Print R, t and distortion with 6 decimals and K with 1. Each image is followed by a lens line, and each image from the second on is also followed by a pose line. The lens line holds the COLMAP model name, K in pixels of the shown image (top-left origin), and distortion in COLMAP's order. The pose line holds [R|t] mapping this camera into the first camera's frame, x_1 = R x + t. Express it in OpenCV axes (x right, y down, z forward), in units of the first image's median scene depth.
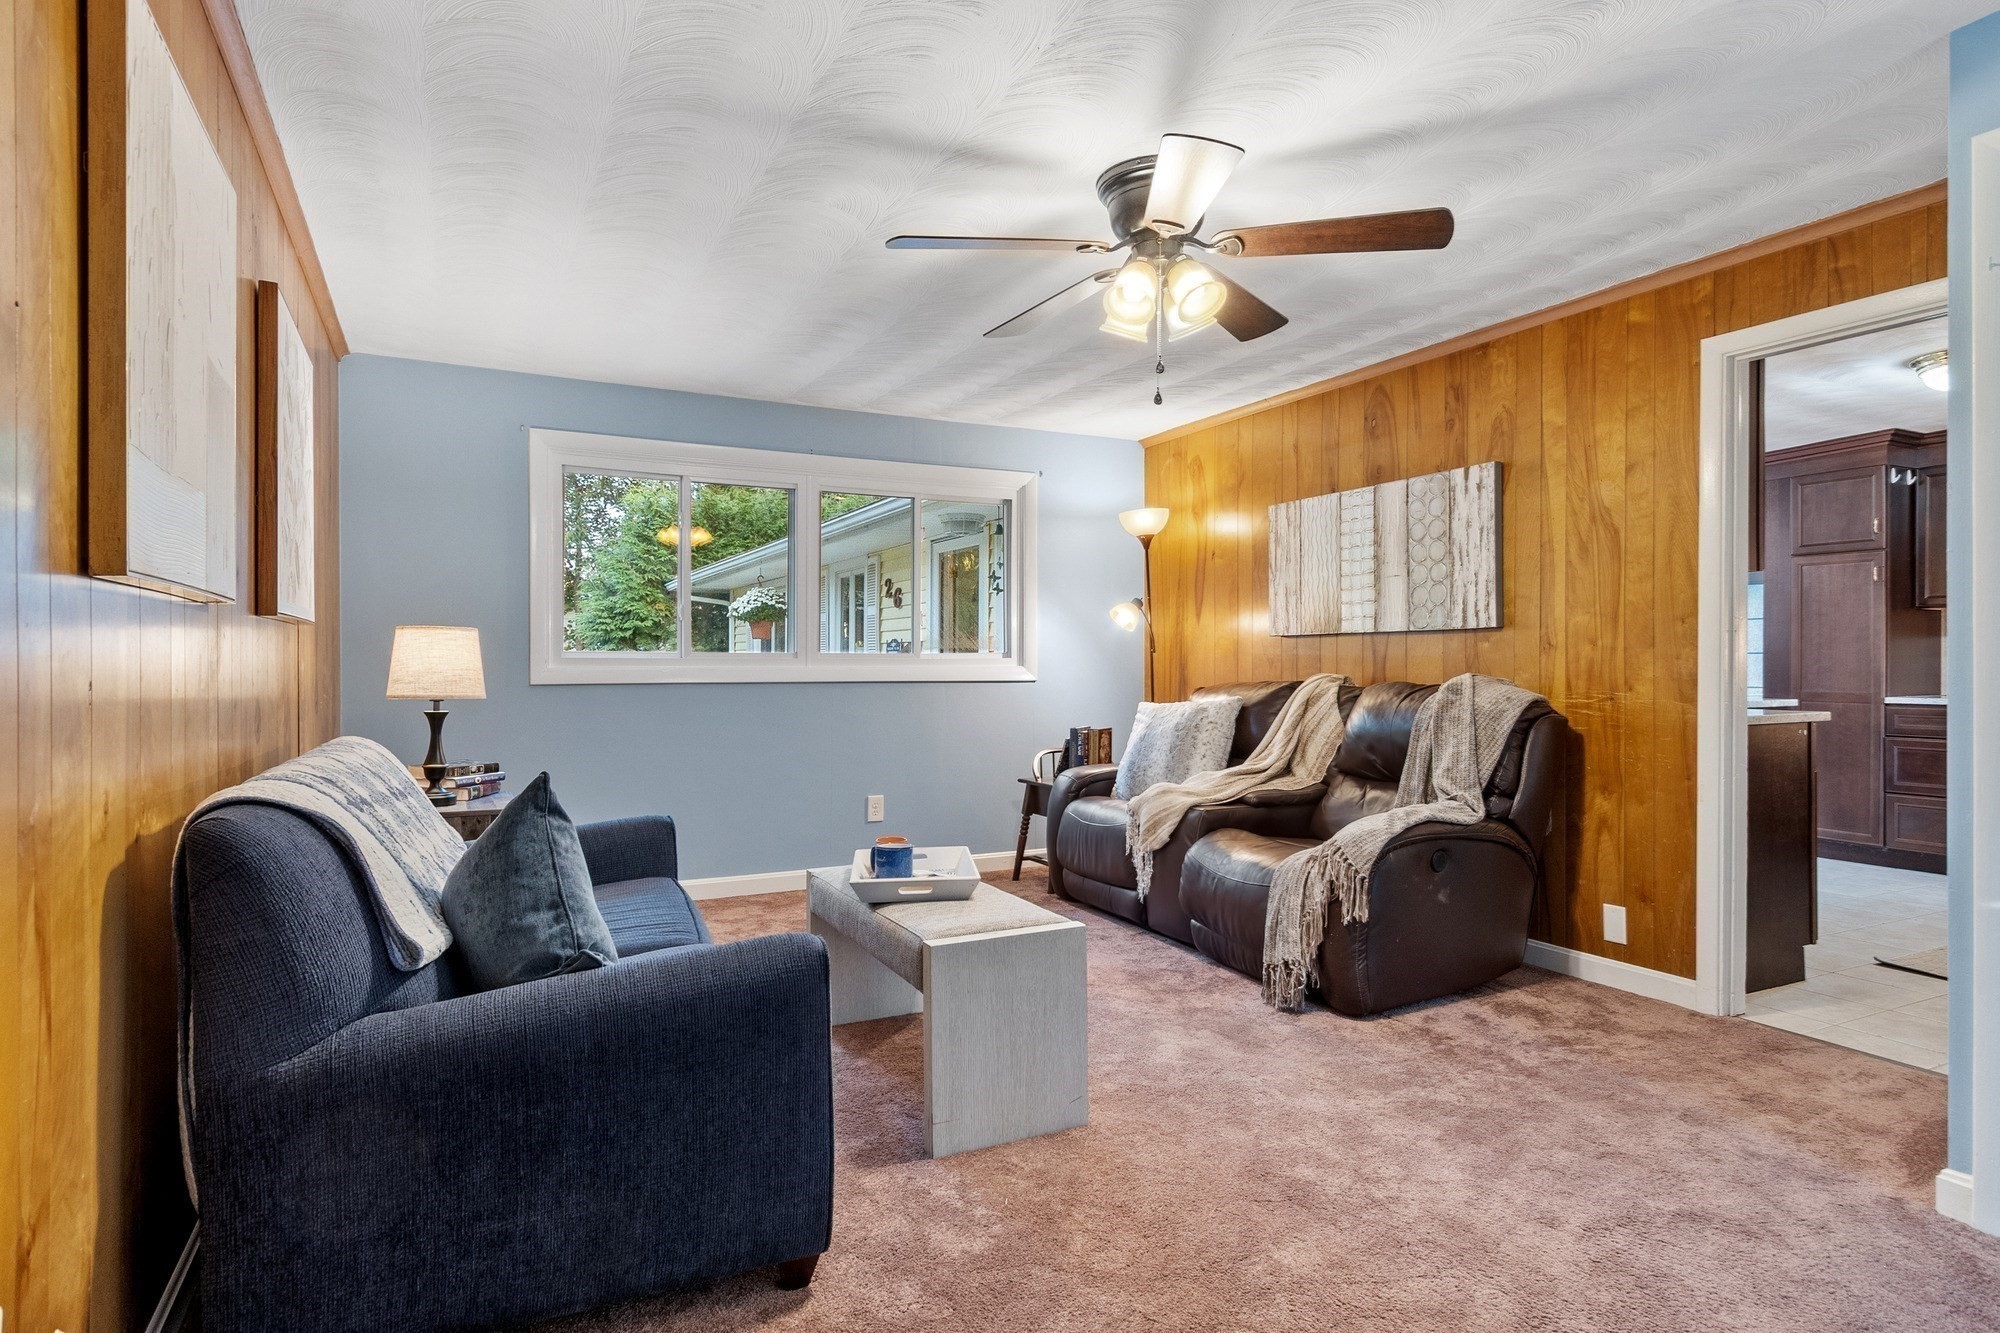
lens RADIAL K [[1120.3, 0, 997.6], [0, 1120.3, 663.9], [0, 0, 1]] dist [0.007250, -0.004699]
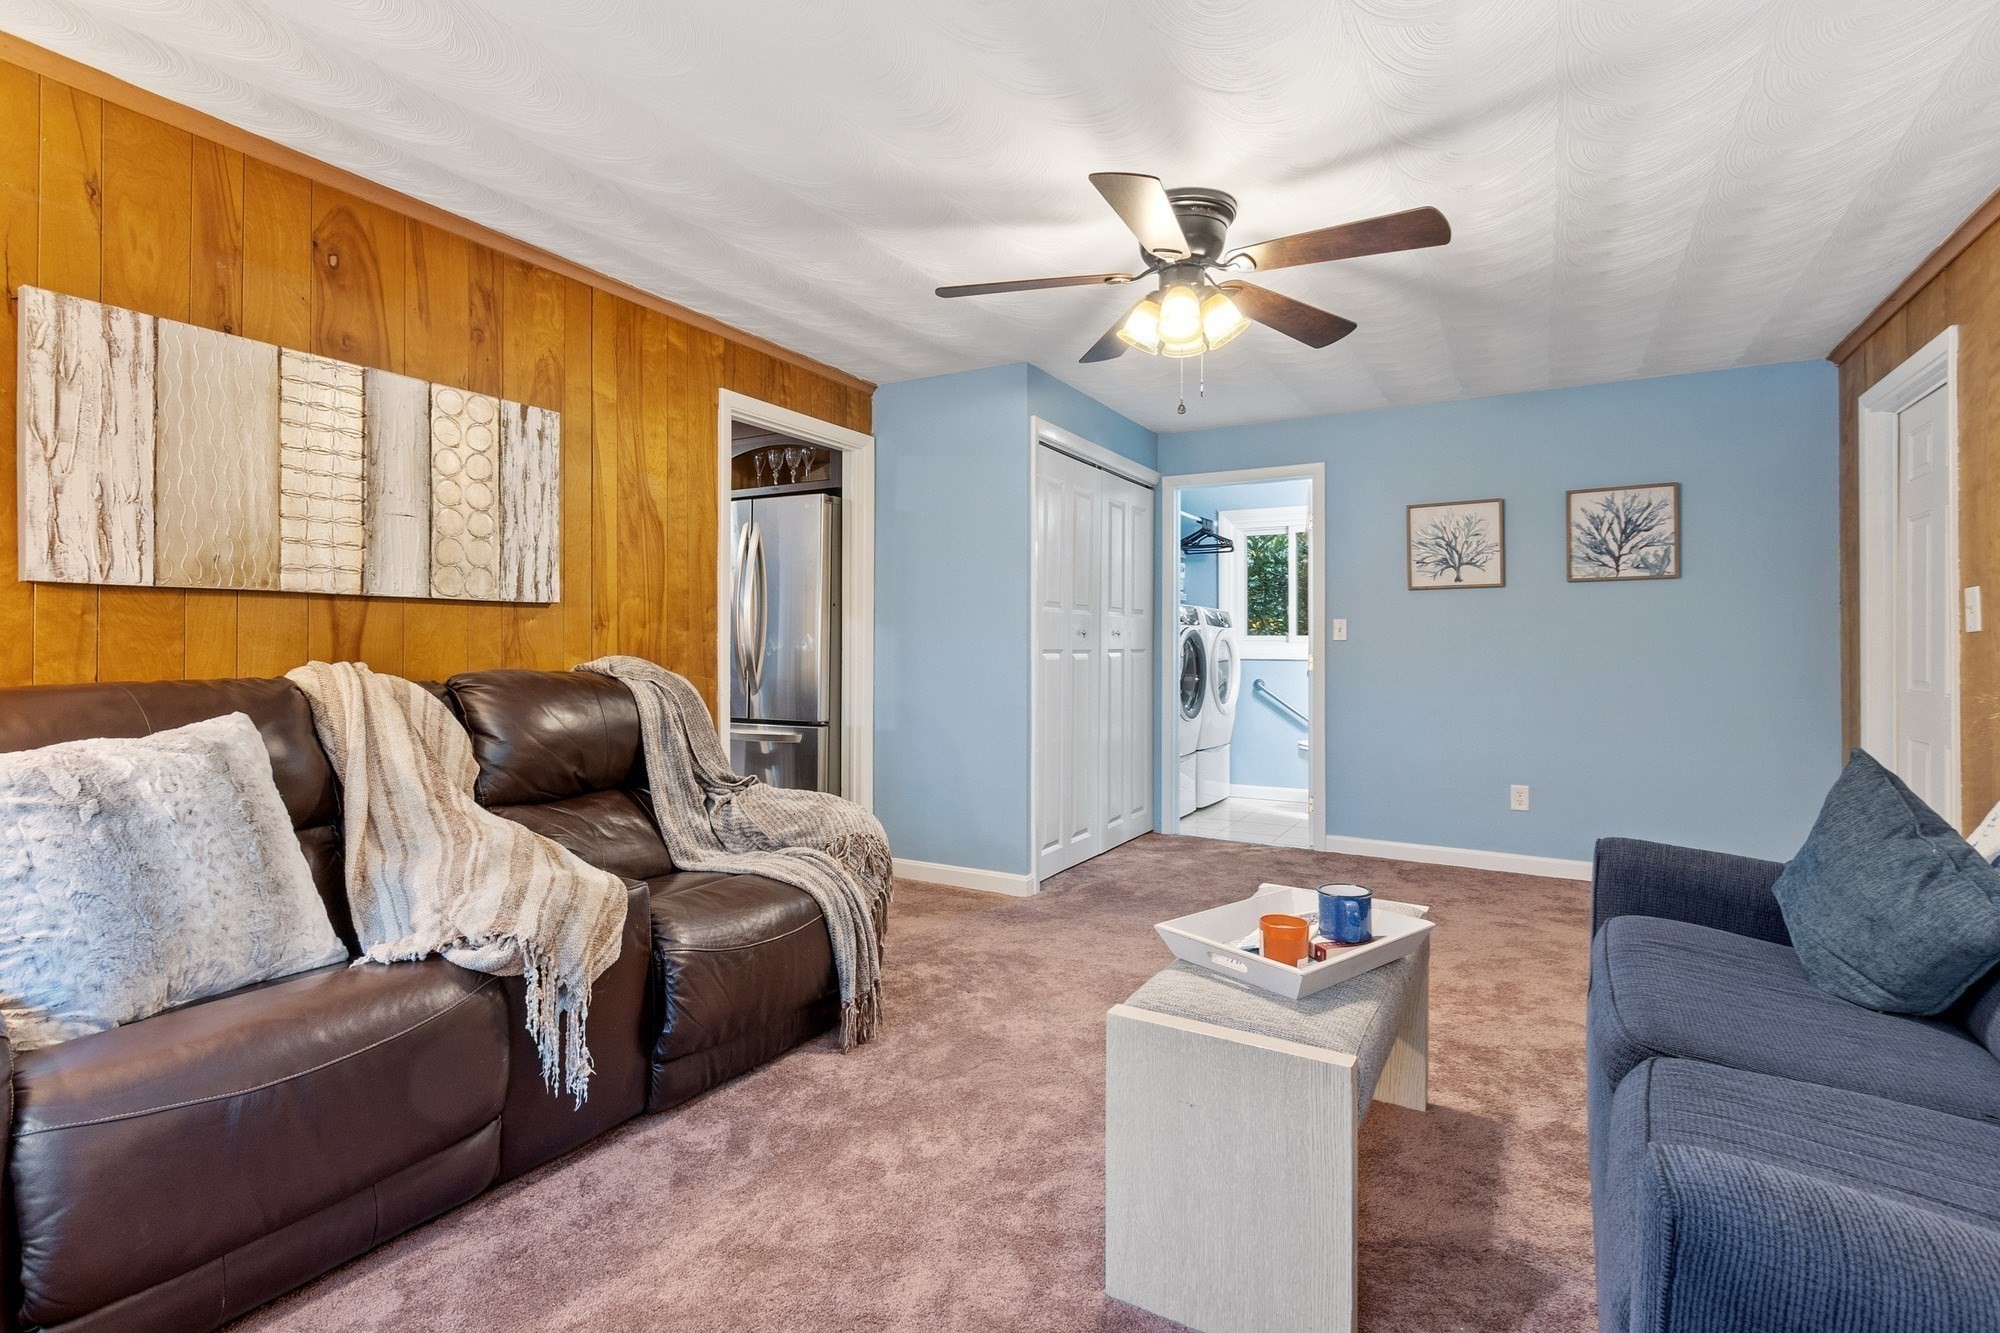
lens RADIAL K [[917.5, 0, 991.1], [0, 917.5, 650.8], [0, 0, 1]] dist [0.004165, 0.000123]
pose [[-0.546324, -0.004186, 0.837563, -0.333173], [-0.001273, 0.999991, 0.004168, 0.000804], [-0.837573, 0.001211, -0.546324, 1.091205]]
